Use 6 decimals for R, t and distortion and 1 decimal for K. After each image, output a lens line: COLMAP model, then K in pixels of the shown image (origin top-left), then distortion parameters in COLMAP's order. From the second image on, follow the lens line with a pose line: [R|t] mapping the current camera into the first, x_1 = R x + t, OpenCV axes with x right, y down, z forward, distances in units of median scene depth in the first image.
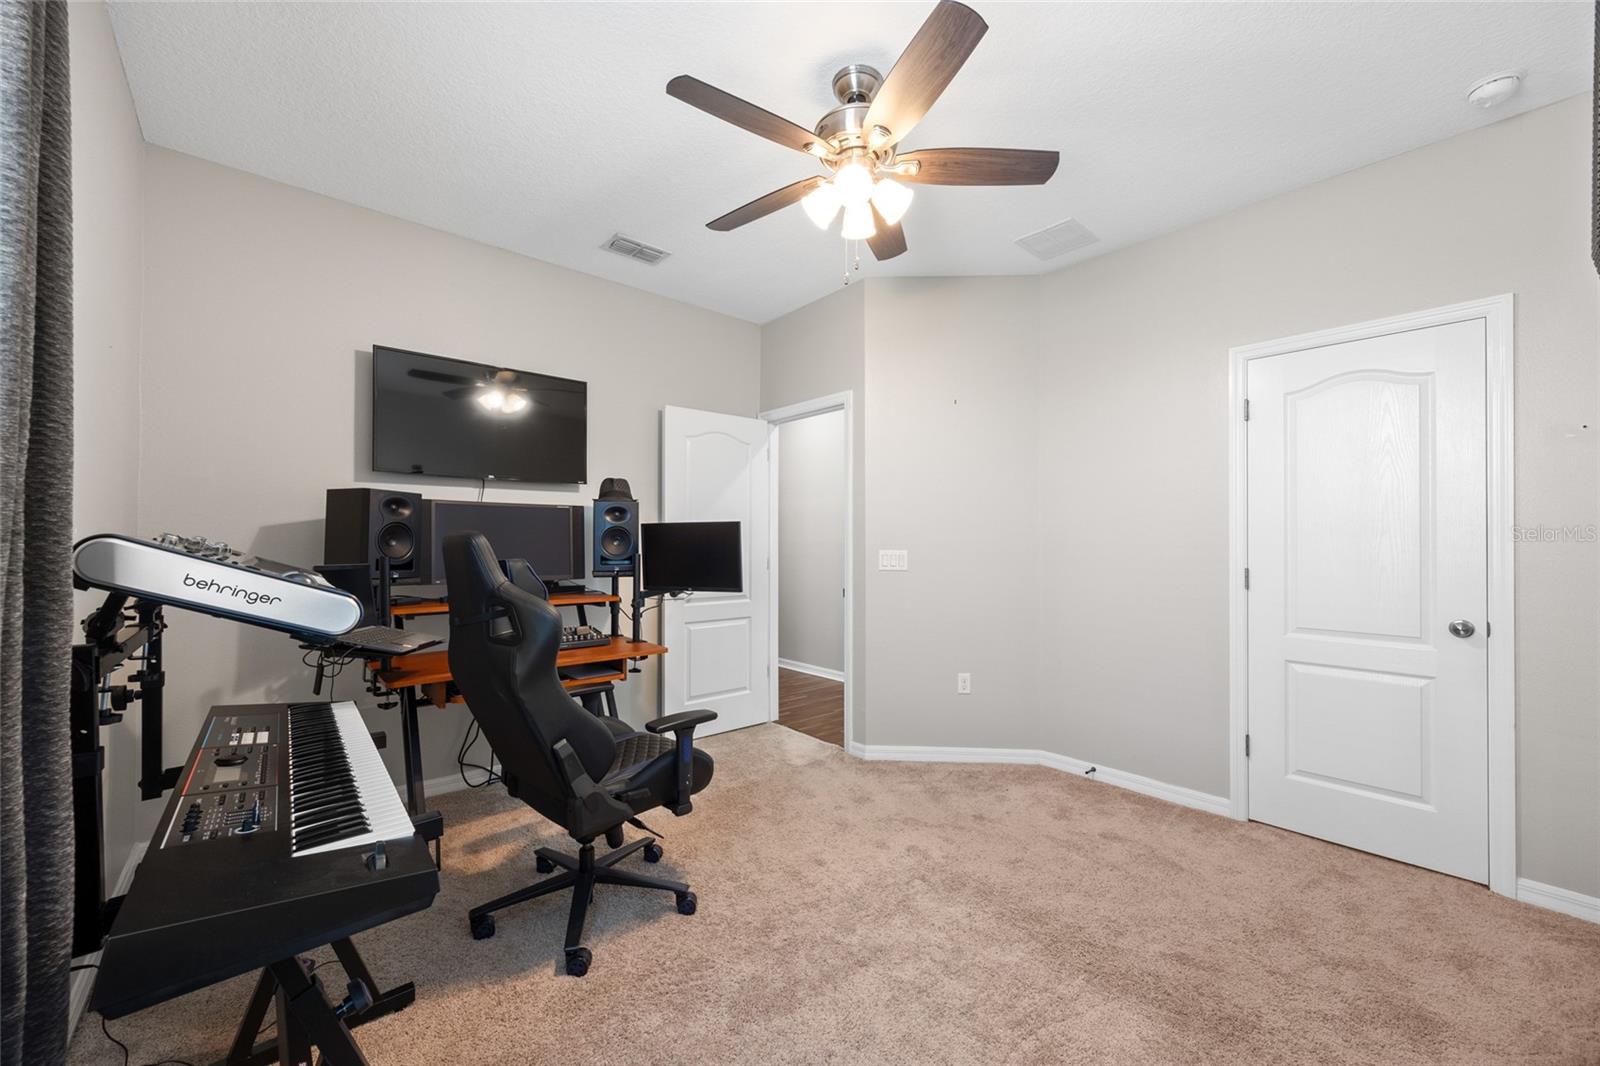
lens RADIAL K [[630.6, 0, 800.0], [0, 630.6, 533.0], [0, 0, 1]] dist [0.000627, 0.000042]
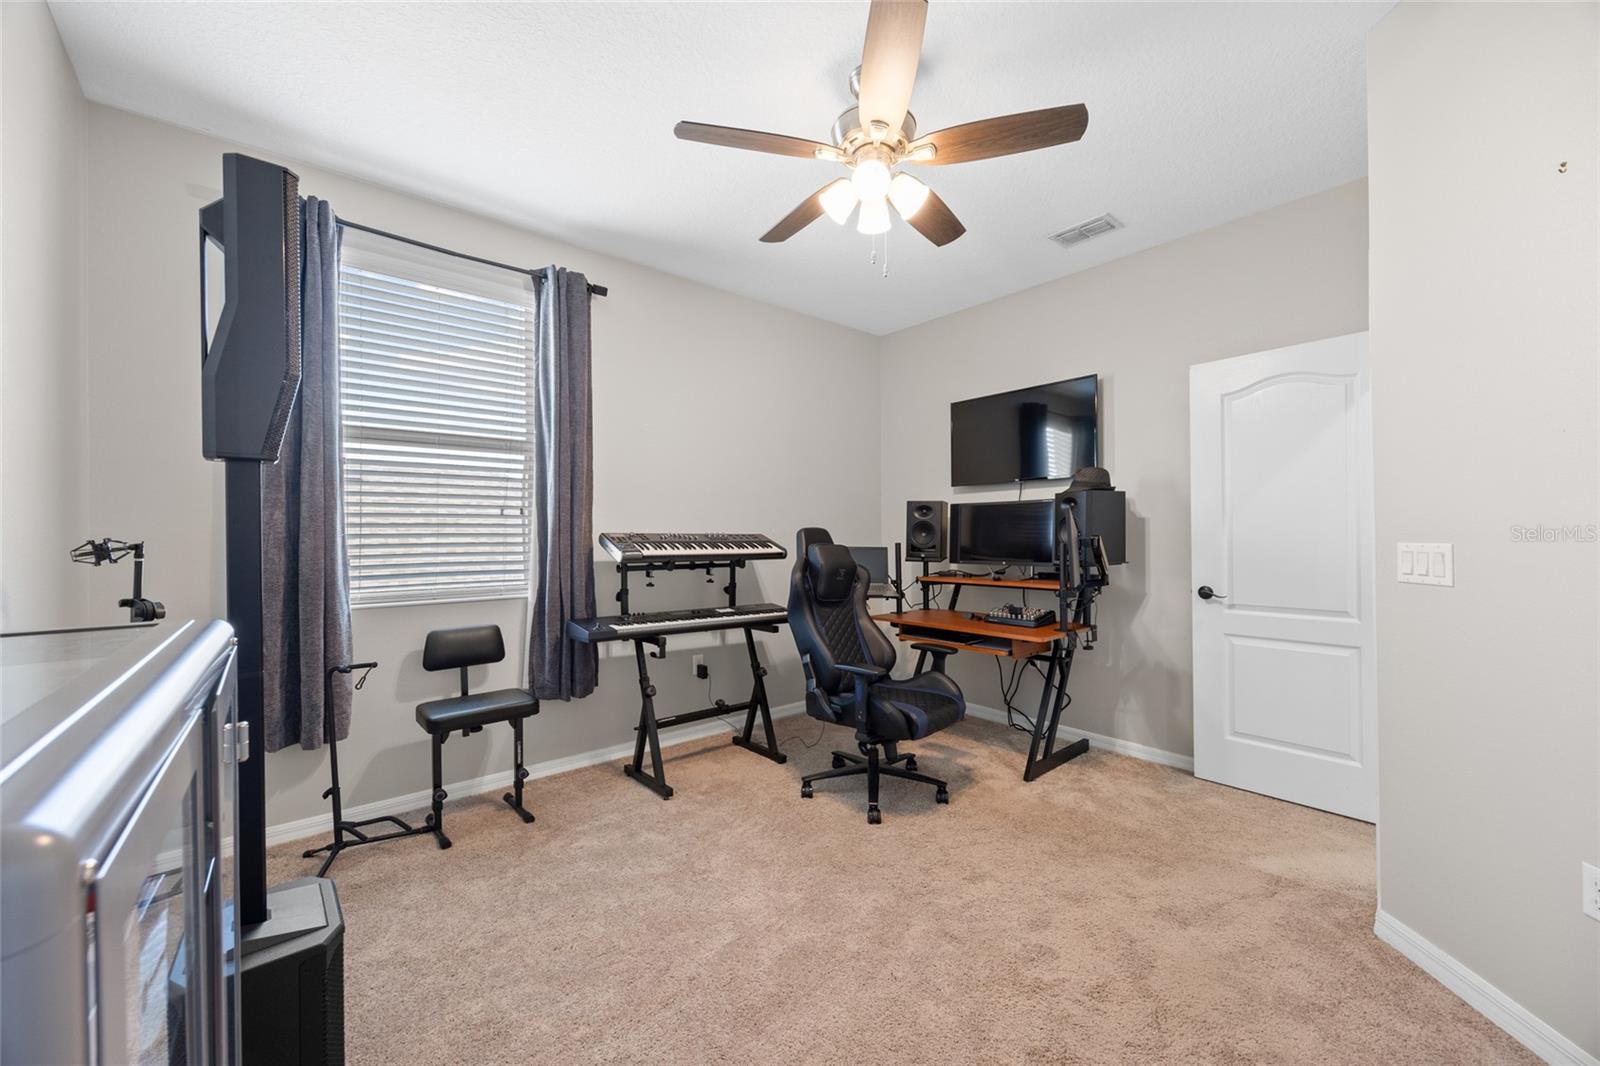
lens RADIAL K [[609.9, 0, 800.0], [0, 609.9, 533.0], [0, 0, 1]] dist [0.000072, 0.000011]
pose [[-0.016524, -0.009257, -0.999821, 0.747052], [0.019293, 0.999768, -0.009575, 0.017505], [0.999677, -0.019448, -0.016341, 0.621567]]
